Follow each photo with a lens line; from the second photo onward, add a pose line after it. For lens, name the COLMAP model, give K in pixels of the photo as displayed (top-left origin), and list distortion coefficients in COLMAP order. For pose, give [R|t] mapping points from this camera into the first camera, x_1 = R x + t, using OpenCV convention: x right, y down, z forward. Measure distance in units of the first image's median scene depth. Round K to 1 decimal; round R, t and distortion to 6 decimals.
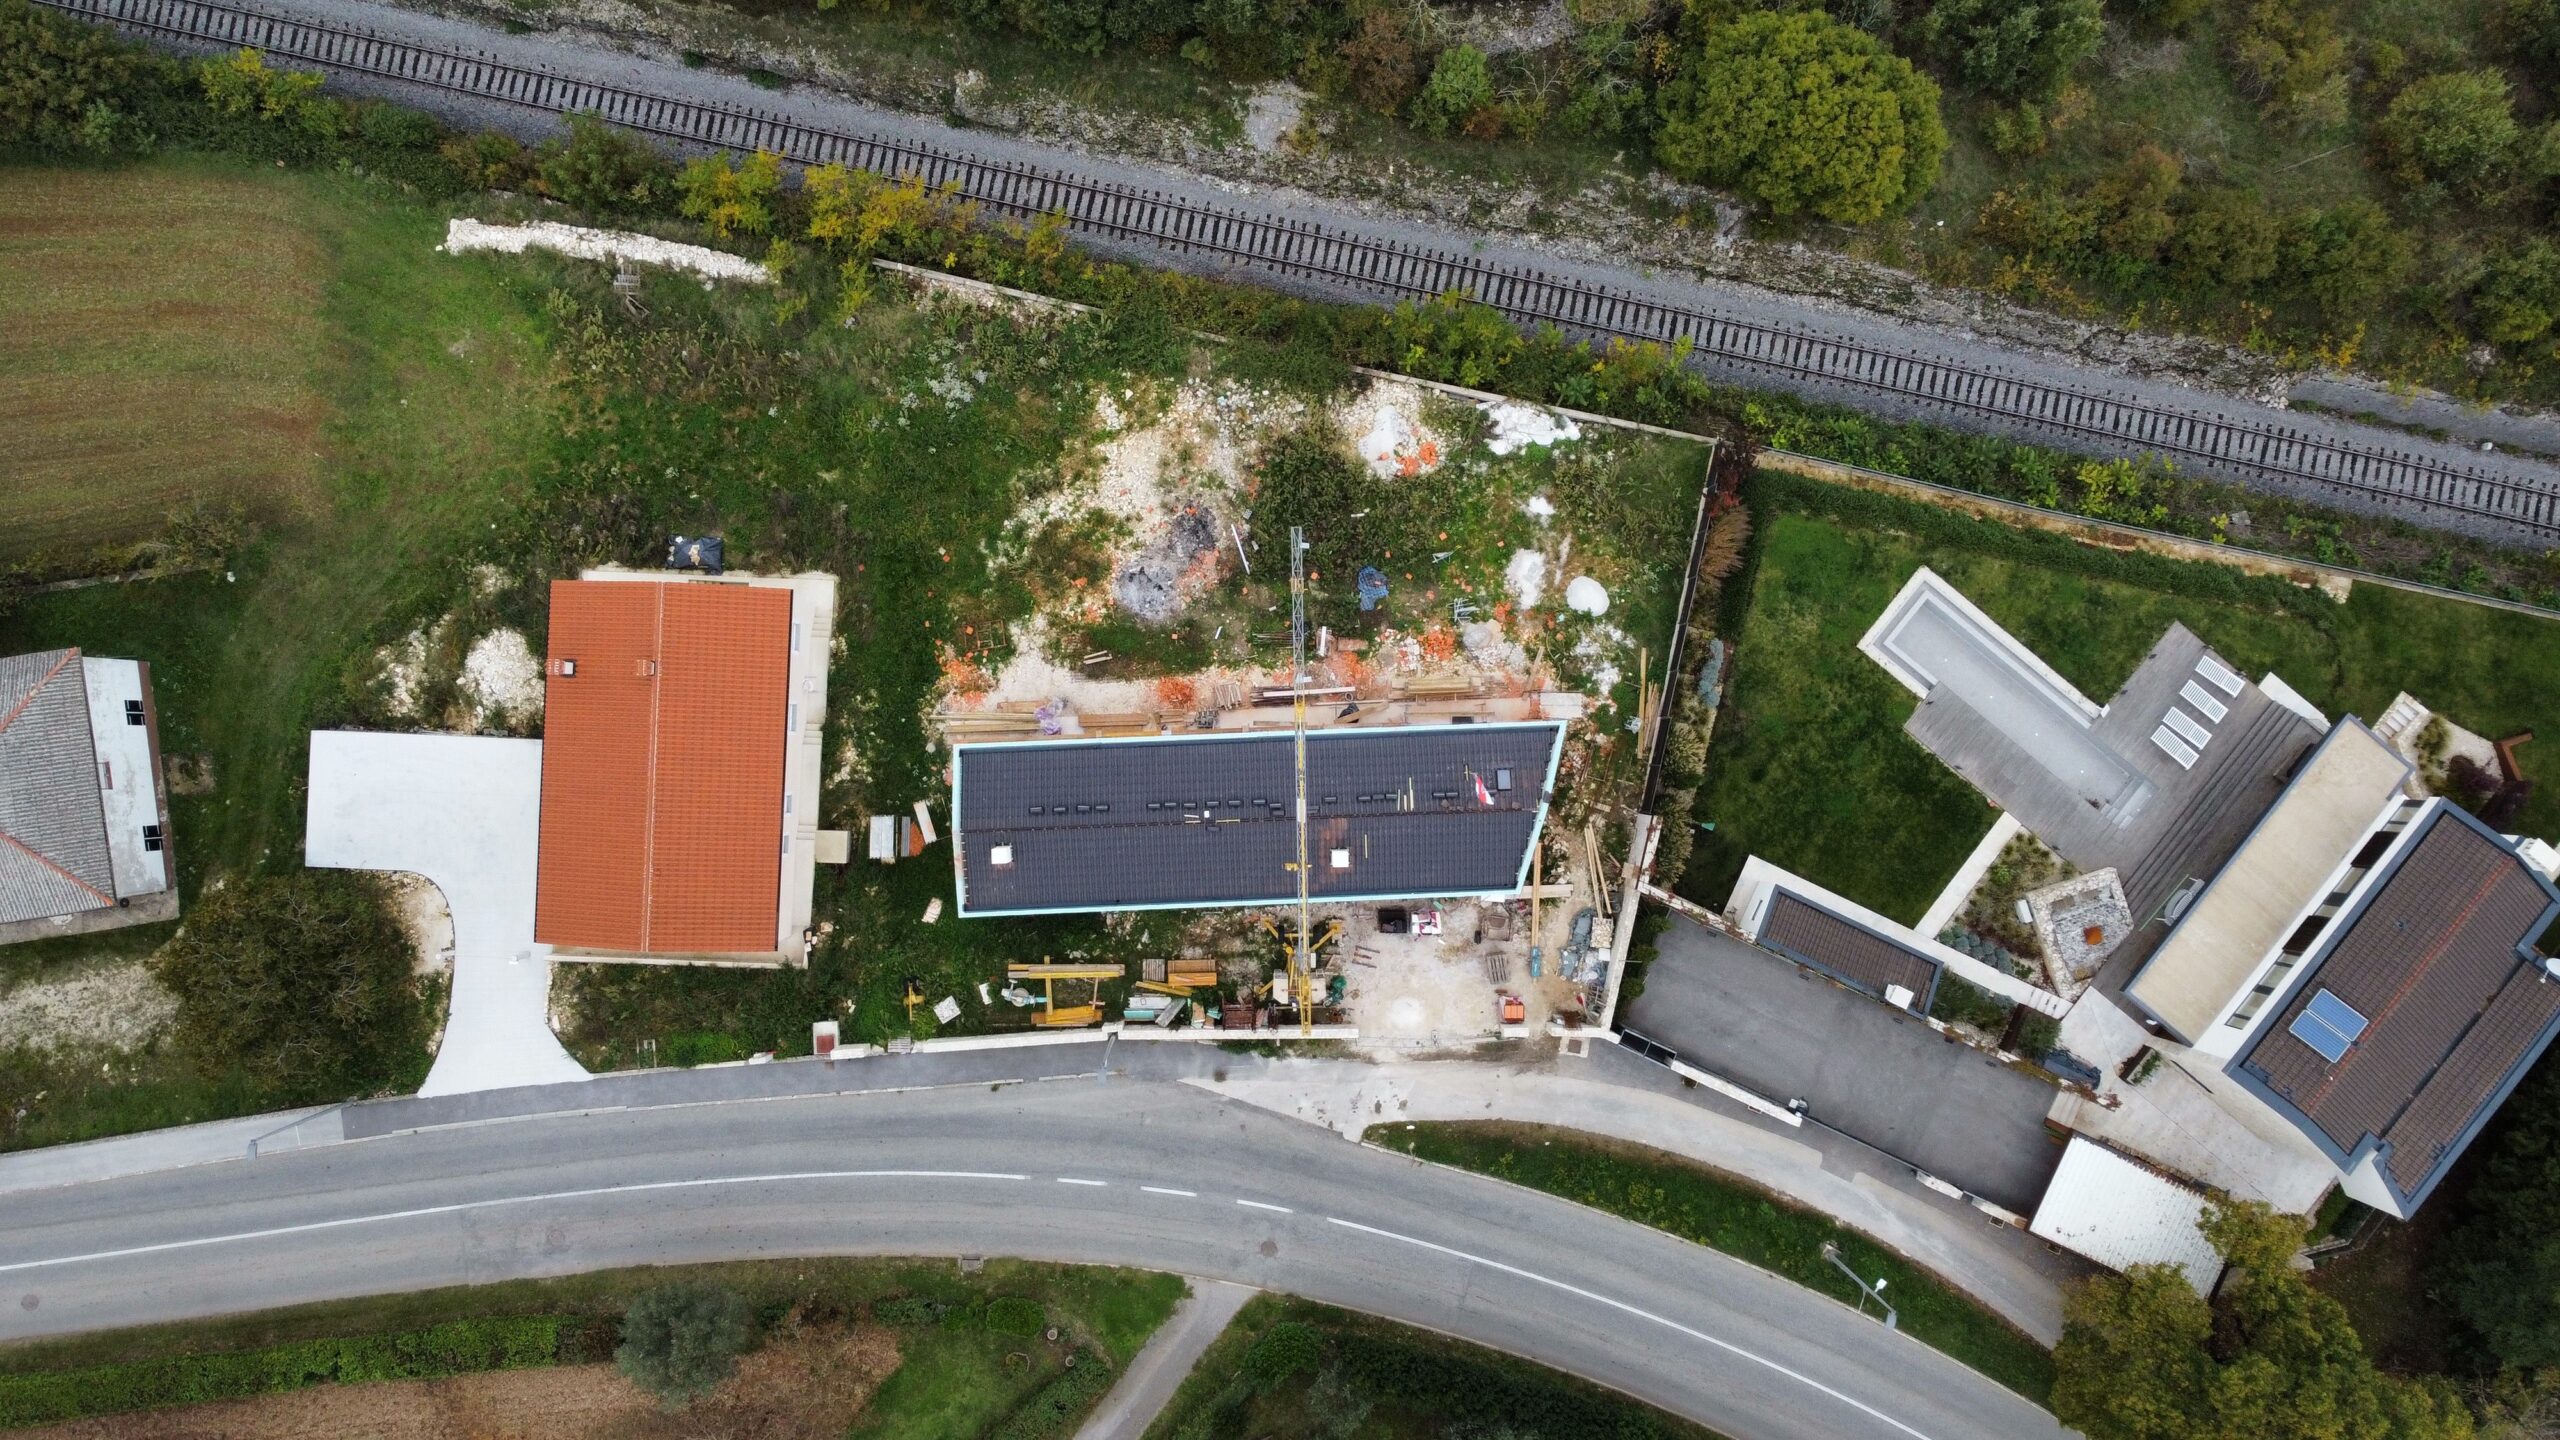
lens RADIAL K [[1939.8, 0, 1284.7], [0, 1939.8, 715.9], [0, 0, 1]] dist [-0.001948, -0.001812]
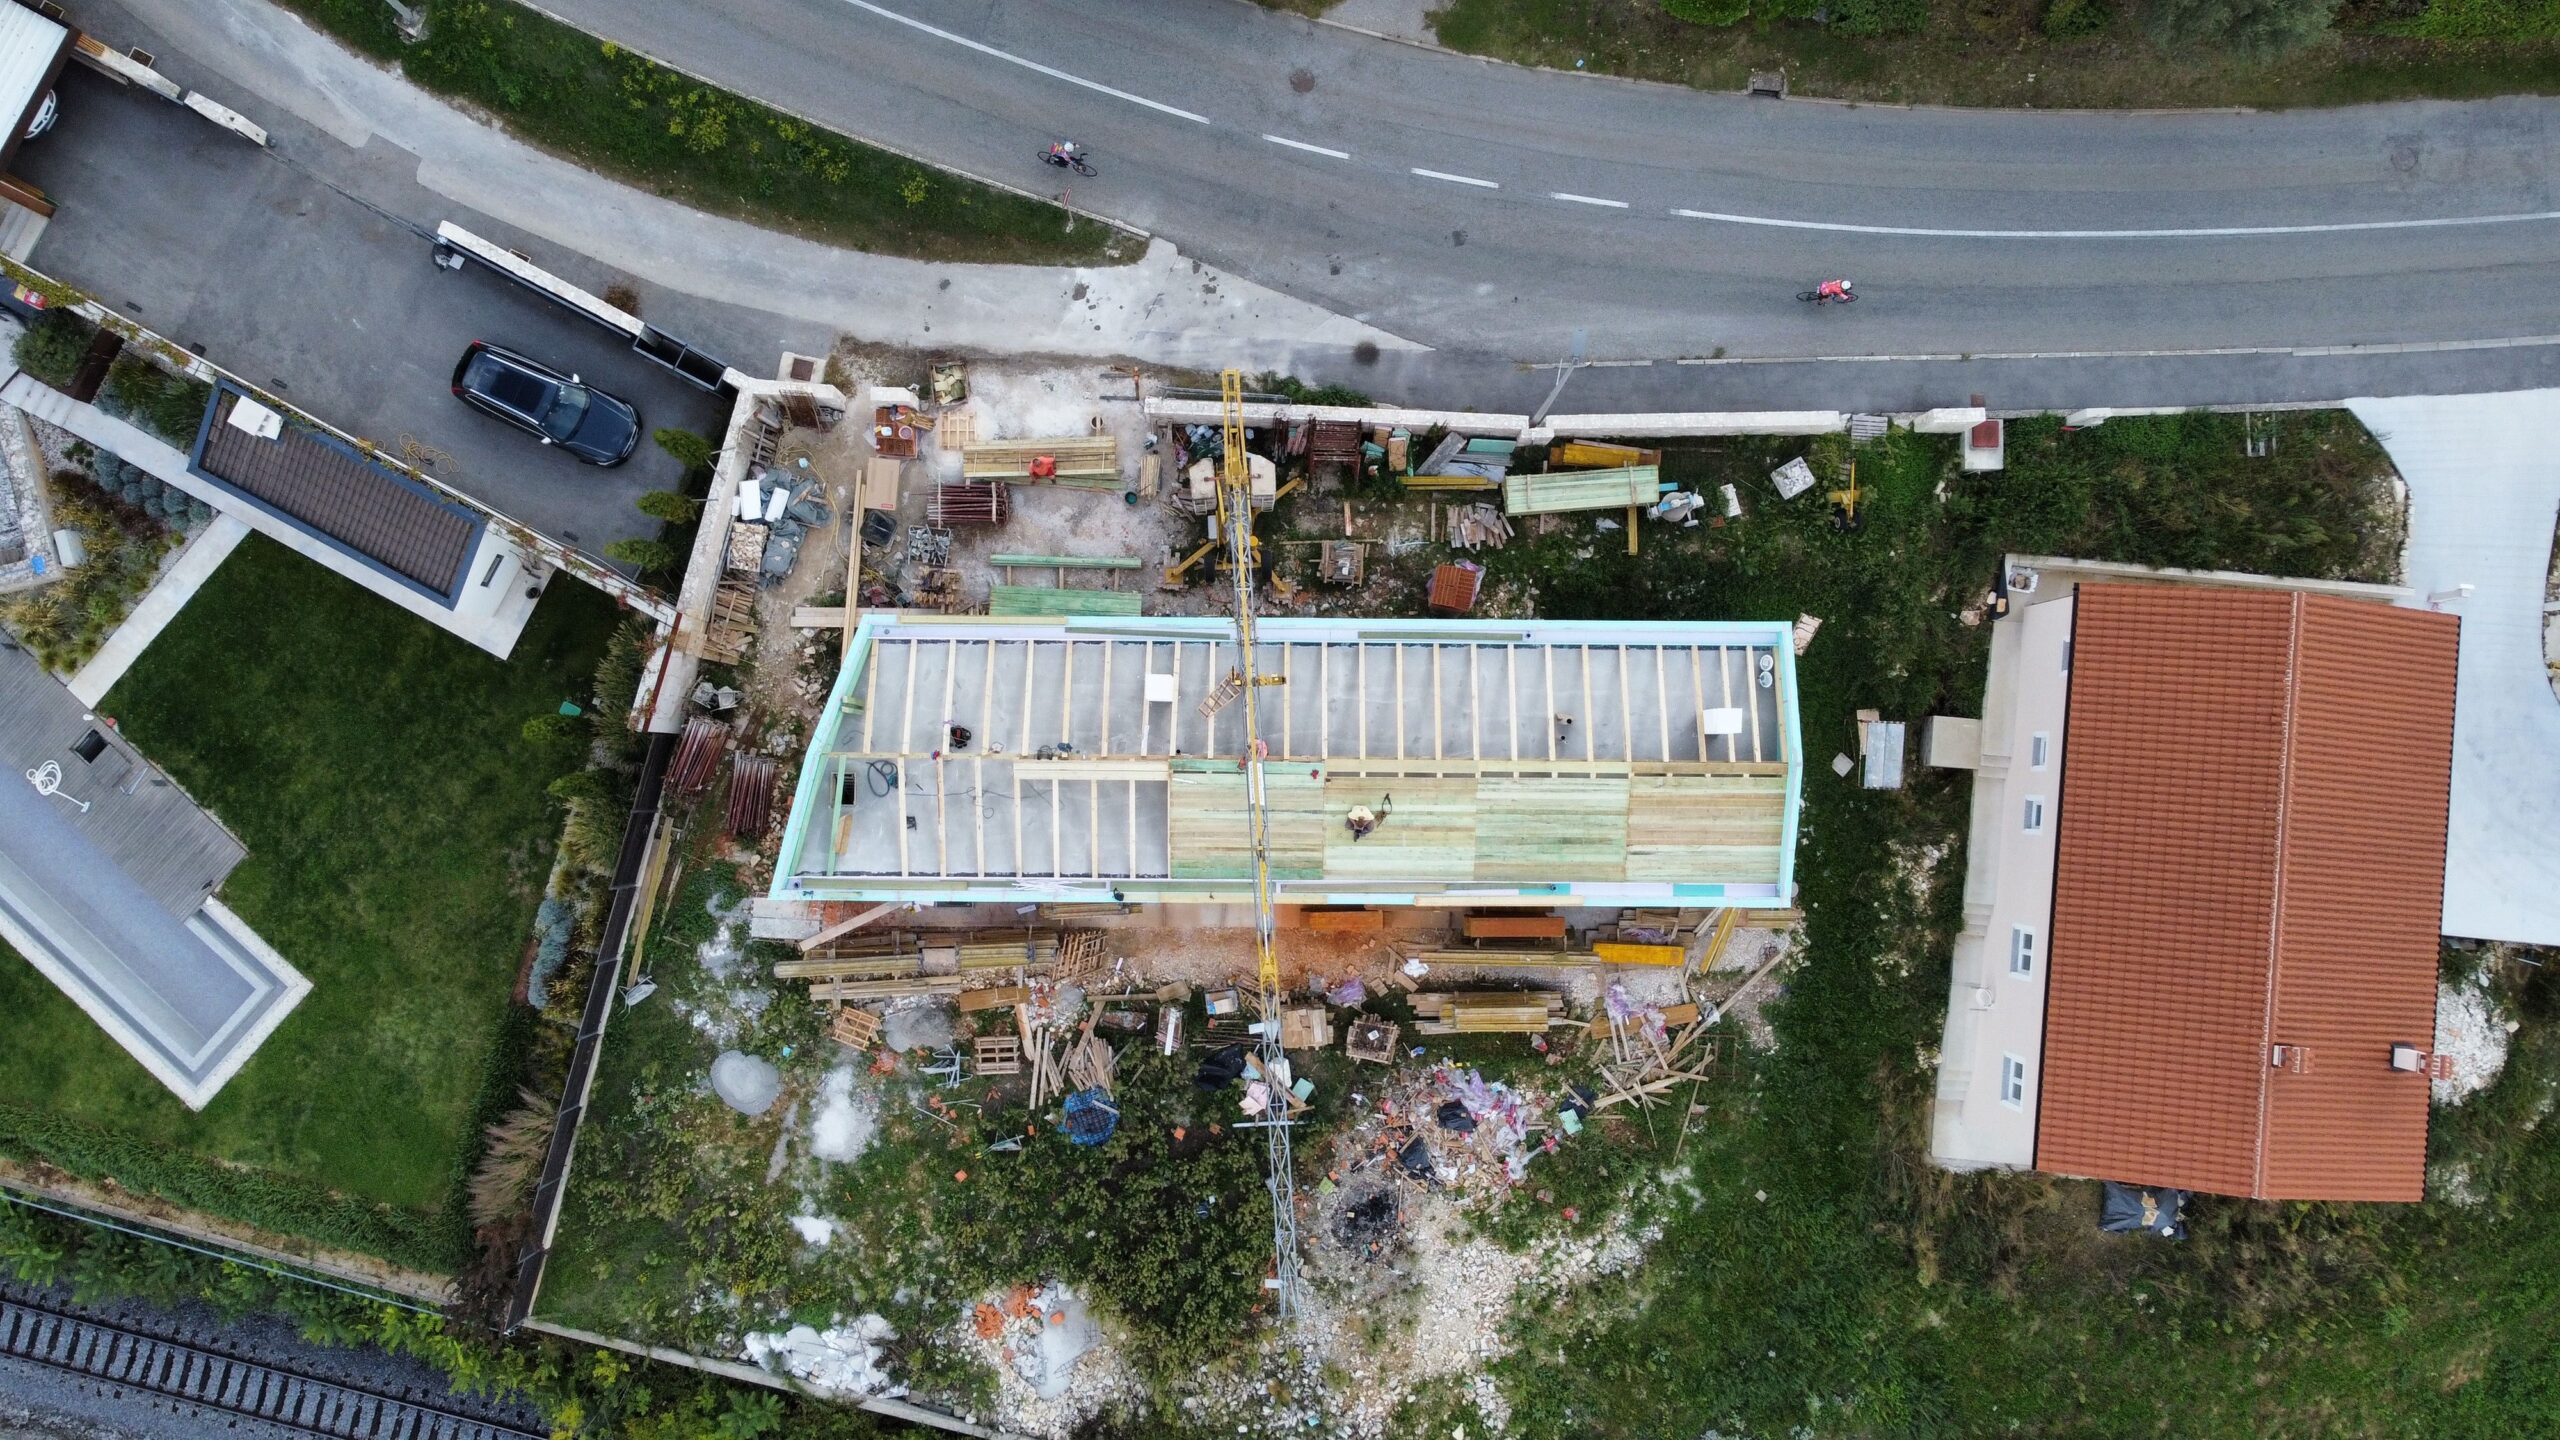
lens RADIAL K [[1939.8, 0, 1274.9], [0, 1939.8, 720.4], [0, 0, 1]] dist [-0.001948, -0.001812]
pose [[-0.998537, -0.048195, -0.024533, 0.006234], [0.046897, -0.997597, 0.050999, 0.031254], [-0.026932, 0.049774, 0.998397, 0.362410]]
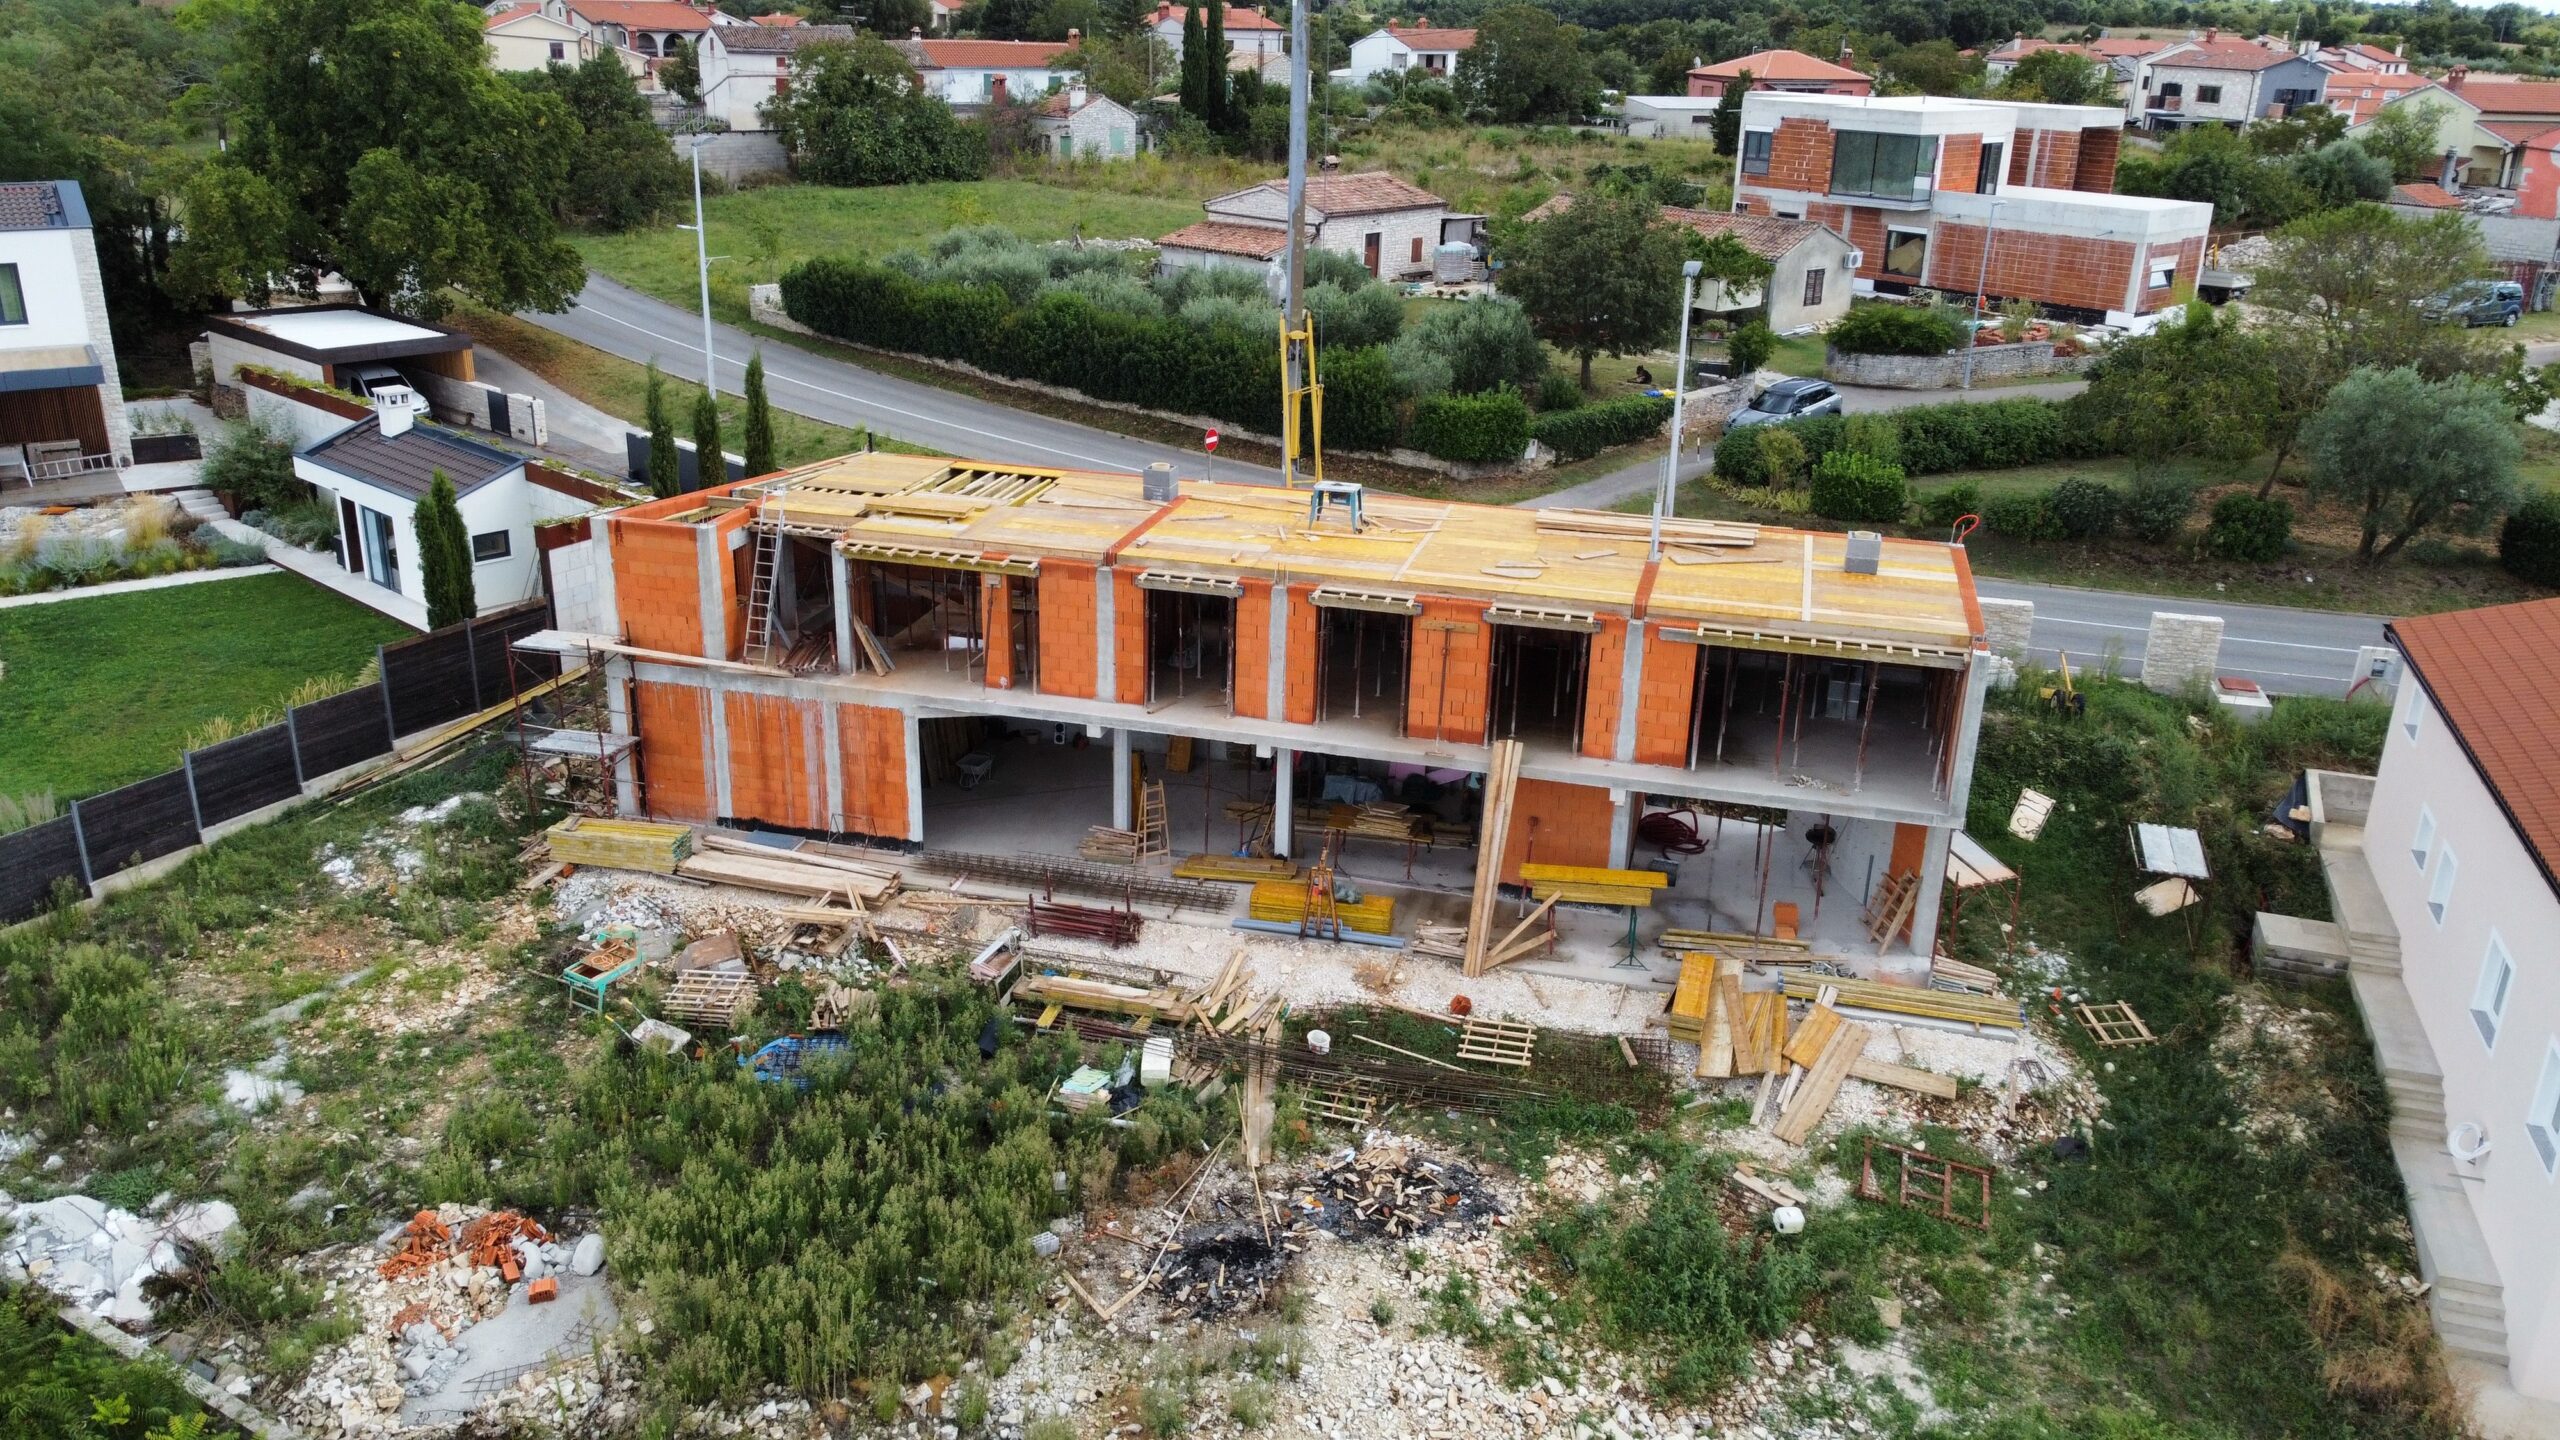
lens RADIAL K [[1939.8, 0, 1278.2], [0, 1939.8, 719.4], [0, 0, 1]] dist [-0.001948, -0.001812]
pose [[-0.956418, -0.137829, 0.257423, -0.123819], [0.288574, -0.311514, 0.905364, -0.348640], [-0.044595, 0.940192, 0.337712, 0.815721]]
